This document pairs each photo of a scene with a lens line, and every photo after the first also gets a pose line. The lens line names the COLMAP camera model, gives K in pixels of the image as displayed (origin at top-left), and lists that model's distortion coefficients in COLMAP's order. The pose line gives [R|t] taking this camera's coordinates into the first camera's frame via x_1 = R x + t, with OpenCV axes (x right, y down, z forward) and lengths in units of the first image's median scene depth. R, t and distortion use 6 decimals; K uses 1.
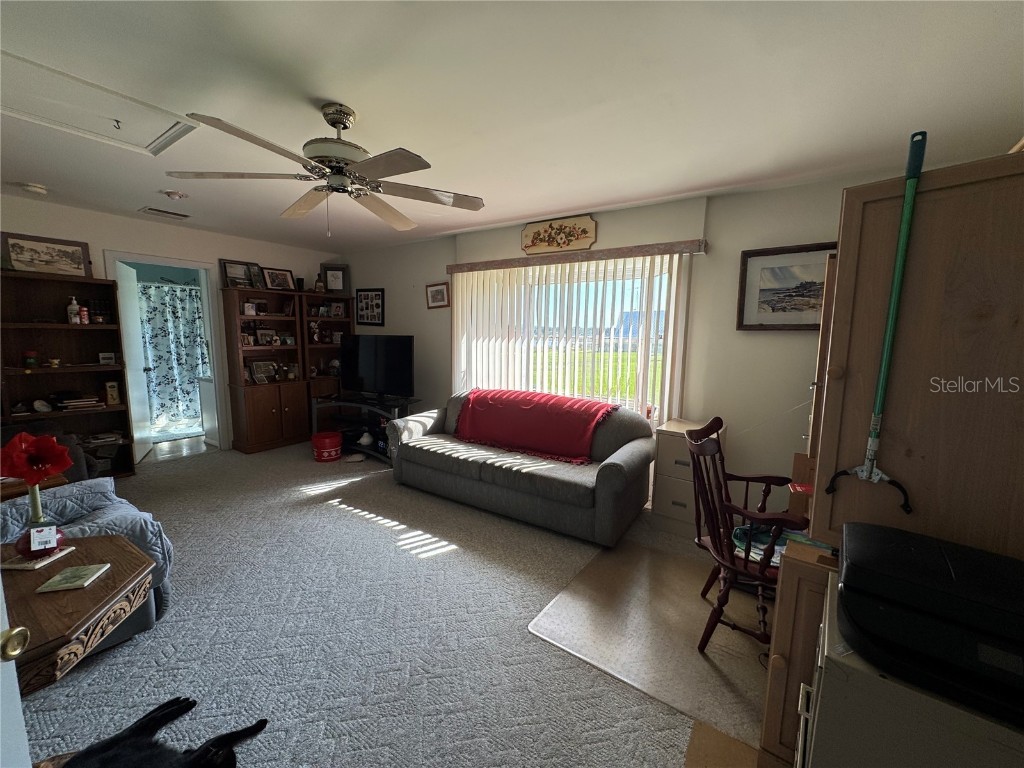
lens RADIAL K [[402.3, 0, 504.9], [0, 402.3, 376.0], [0, 0, 1]] dist [-0.001382, 0.000372]
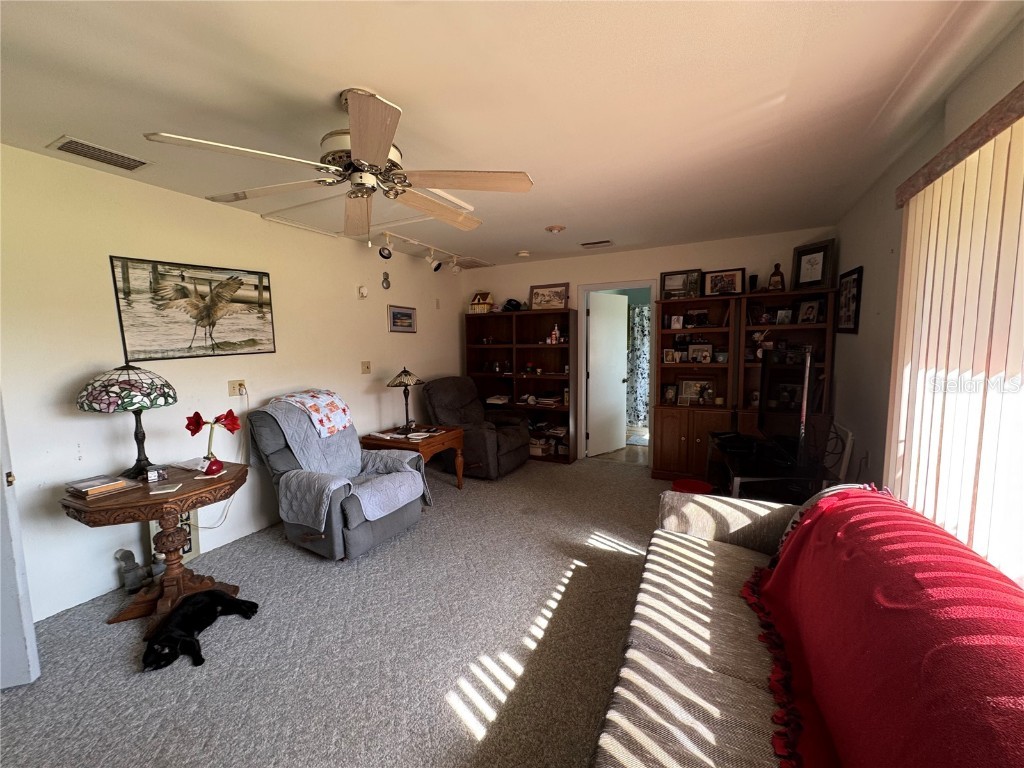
lens RADIAL K [[402.3, 0, 506.7], [0, 402.3, 380.9], [0, 0, 1]] dist [-0.001382, 0.000372]
pose [[0.142727, 0.071227, -0.987196, 0.291291], [-0.089761, 0.994229, 0.058757, -0.073170], [0.985684, 0.080225, 0.148296, 0.677306]]
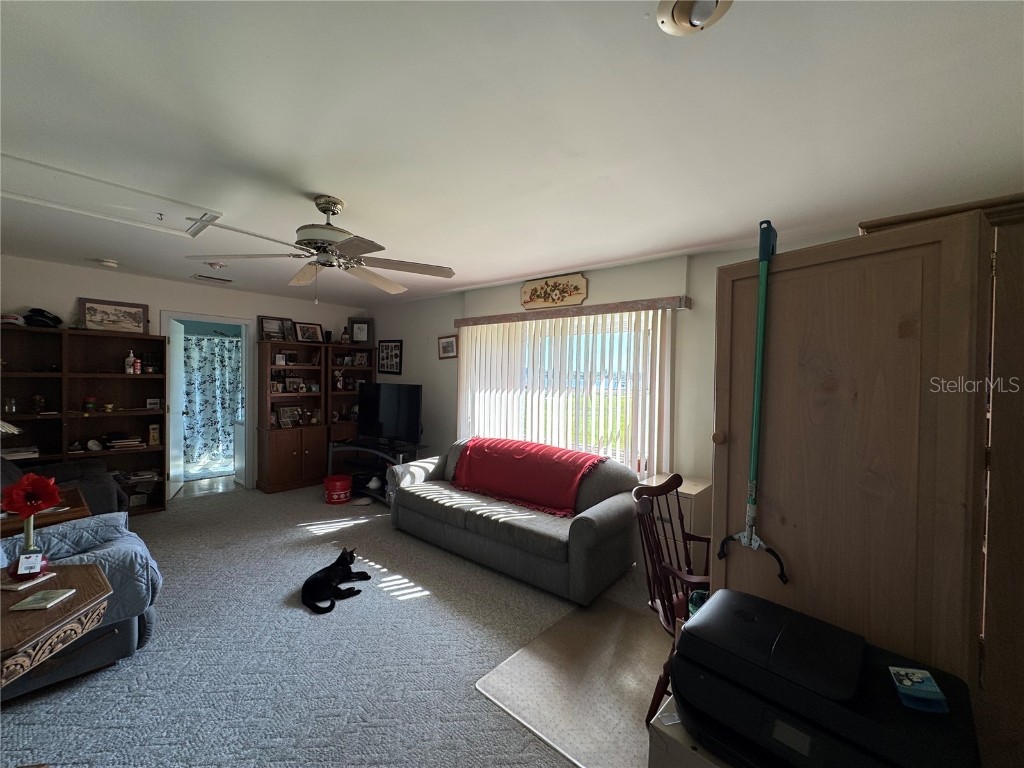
lens RADIAL K [[402.3, 0, 507.0], [0, 402.3, 377.0], [0, 0, 1]] dist [-0.001382, 0.000372]
pose [[0.994733, 0.005020, -0.102374, 0.135240], [-0.015854, 0.994314, -0.105298, -0.016419], [0.101263, 0.106367, 0.989157, -0.035428]]
